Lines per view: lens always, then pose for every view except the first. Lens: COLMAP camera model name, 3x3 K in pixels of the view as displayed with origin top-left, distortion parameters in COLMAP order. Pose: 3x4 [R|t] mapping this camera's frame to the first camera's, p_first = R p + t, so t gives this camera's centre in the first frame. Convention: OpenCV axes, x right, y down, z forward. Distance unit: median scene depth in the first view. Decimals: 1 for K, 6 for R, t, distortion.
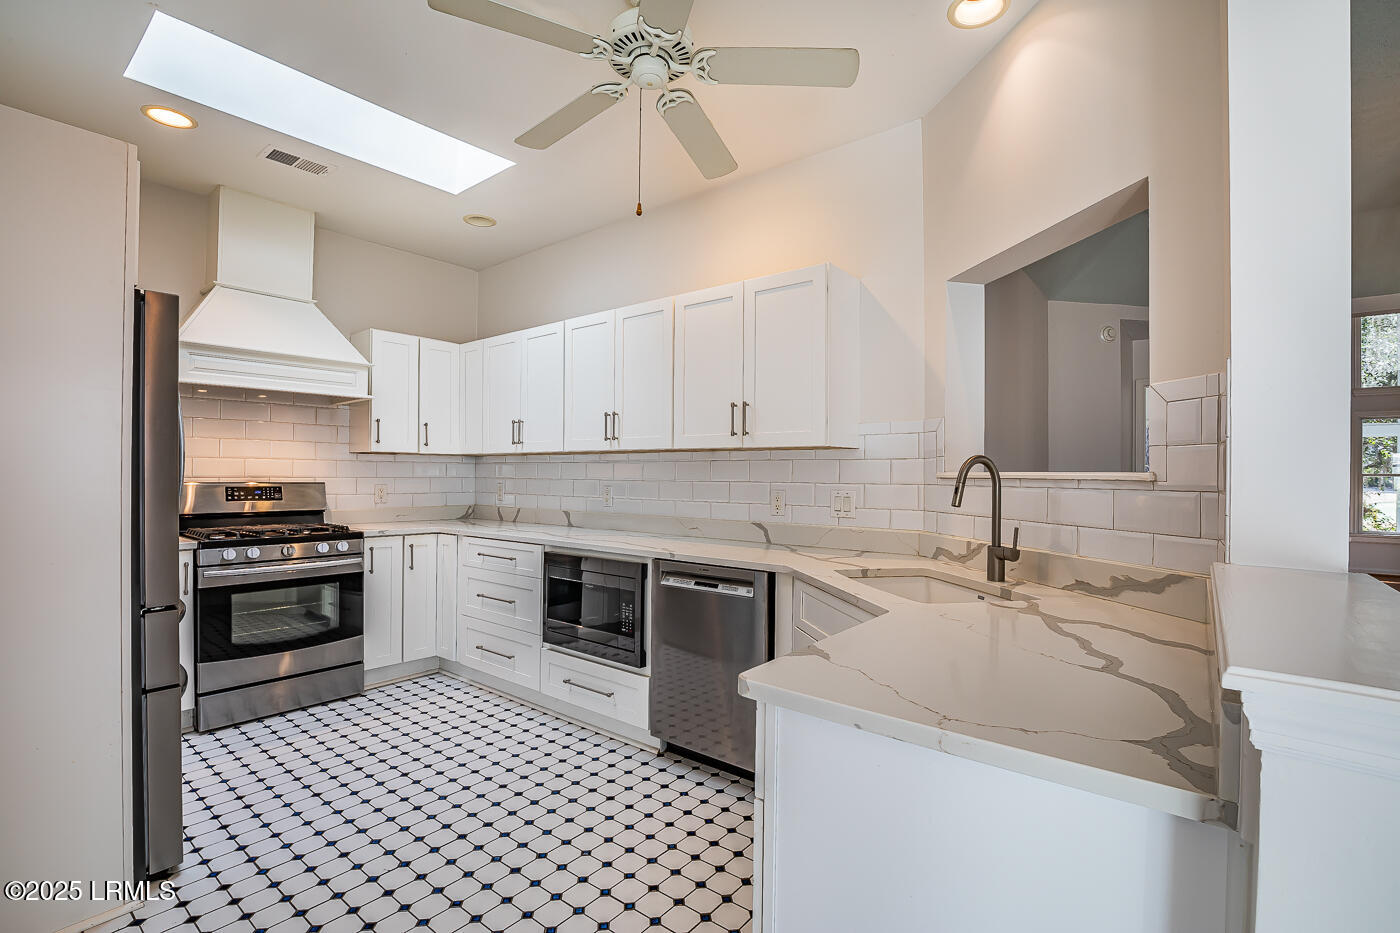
lens RADIAL K [[634.9, 0, 713.1], [0, 634.9, 471.2], [0, 0, 1]] dist [-0.029170, -0.000058]
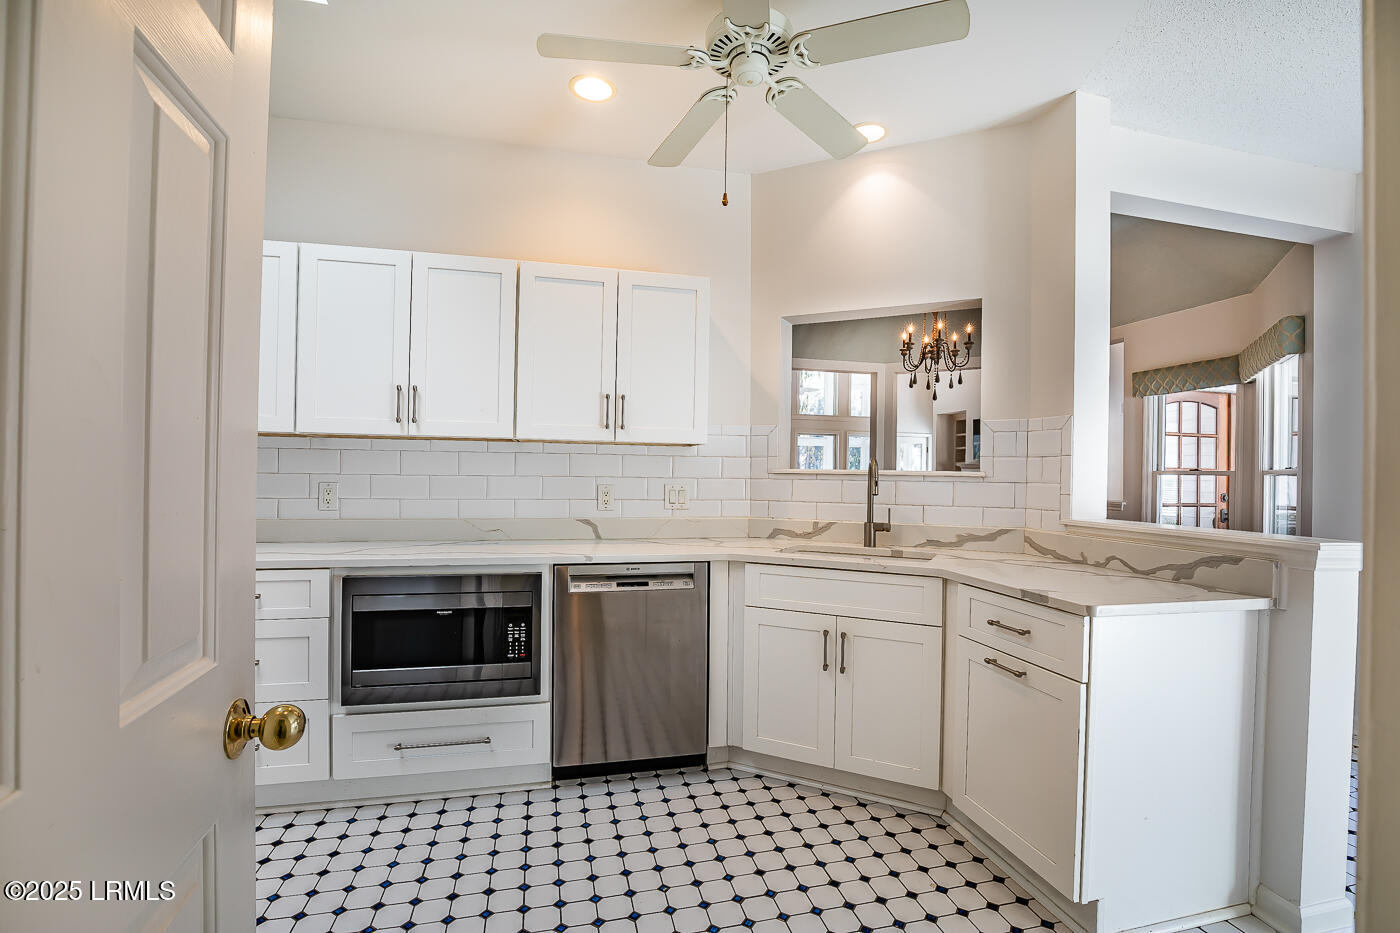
lens RADIAL K [[634.9, 0, 713.1], [0, 634.9, 471.2], [0, 0, 1]] dist [-0.029170, -0.000058]
pose [[0.617129, 0.003575, 0.786854, -0.736662], [-0.014416, 0.999873, 0.006764, -0.000563], [-0.786730, -0.015517, 0.617102, 0.333600]]
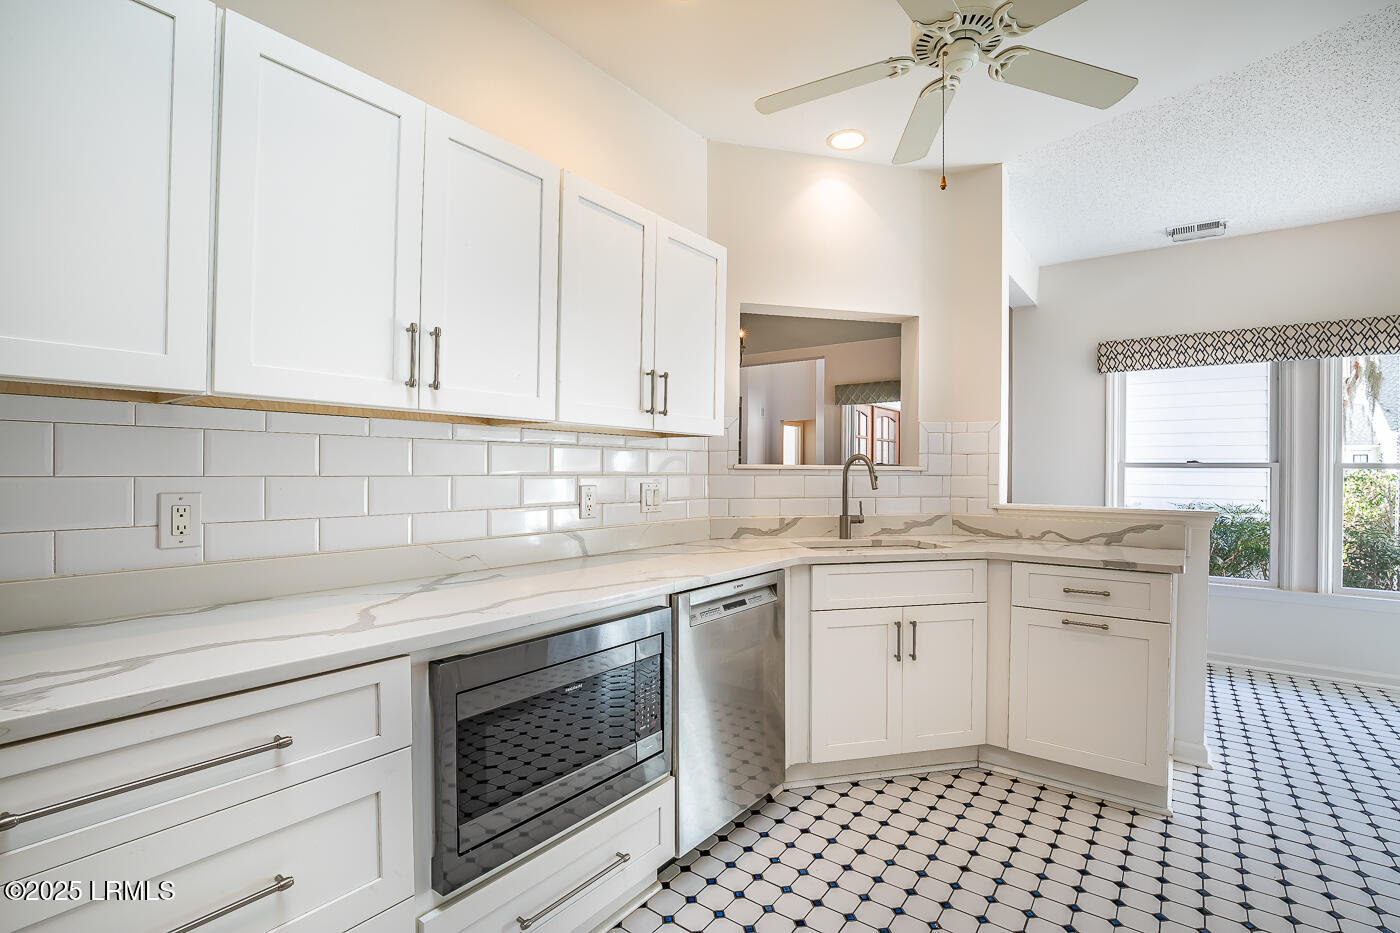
lens RADIAL K [[634.9, 0, 713.1], [0, 634.9, 471.2], [0, 0, 1]] dist [-0.029170, -0.000058]
pose [[-0.017265, -0.008739, 0.999813, -0.855098], [-0.014092, 0.999865, 0.008496, 0.005597], [-0.999752, -0.013943, -0.017386, 1.109848]]
